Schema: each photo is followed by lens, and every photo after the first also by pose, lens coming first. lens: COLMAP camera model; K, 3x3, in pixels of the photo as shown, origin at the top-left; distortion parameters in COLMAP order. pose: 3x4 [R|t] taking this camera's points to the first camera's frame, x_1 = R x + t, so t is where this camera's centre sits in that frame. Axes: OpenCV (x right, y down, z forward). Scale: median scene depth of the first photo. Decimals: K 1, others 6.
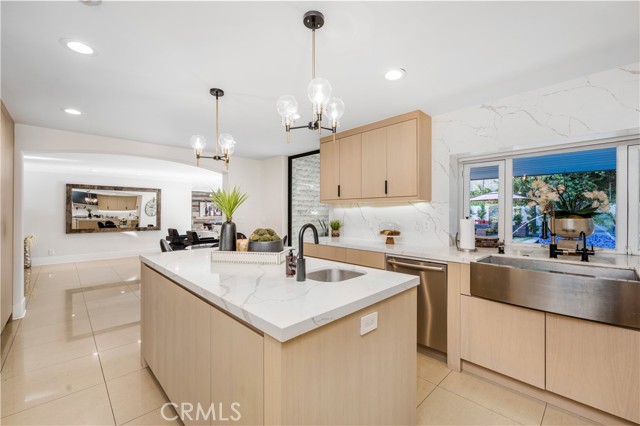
lens RADIAL K [[271.0, 0, 322.1], [0, 271.0, 212.5], [0, 0, 1]] dist [0.004208, 0.000724]
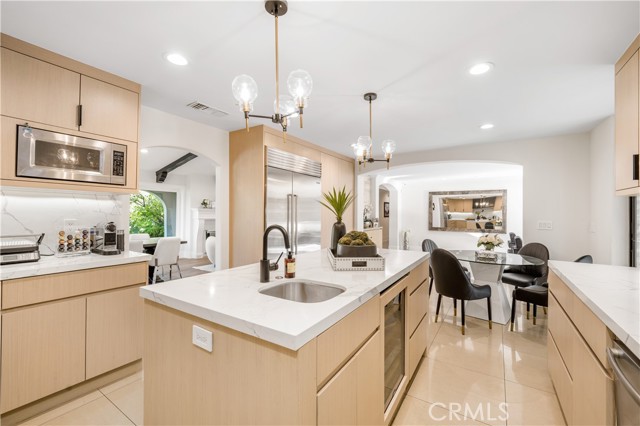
lens RADIAL K [[271.0, 0, 321.2], [0, 271.0, 209.1], [0, 0, 1]] dist [0.004208, 0.000724]
pose [[0.236673, -0.012939, -0.971503, 0.168919], [-0.008245, 0.999849, -0.015325, -0.000383], [0.971554, 0.011637, 0.236530, 0.173598]]
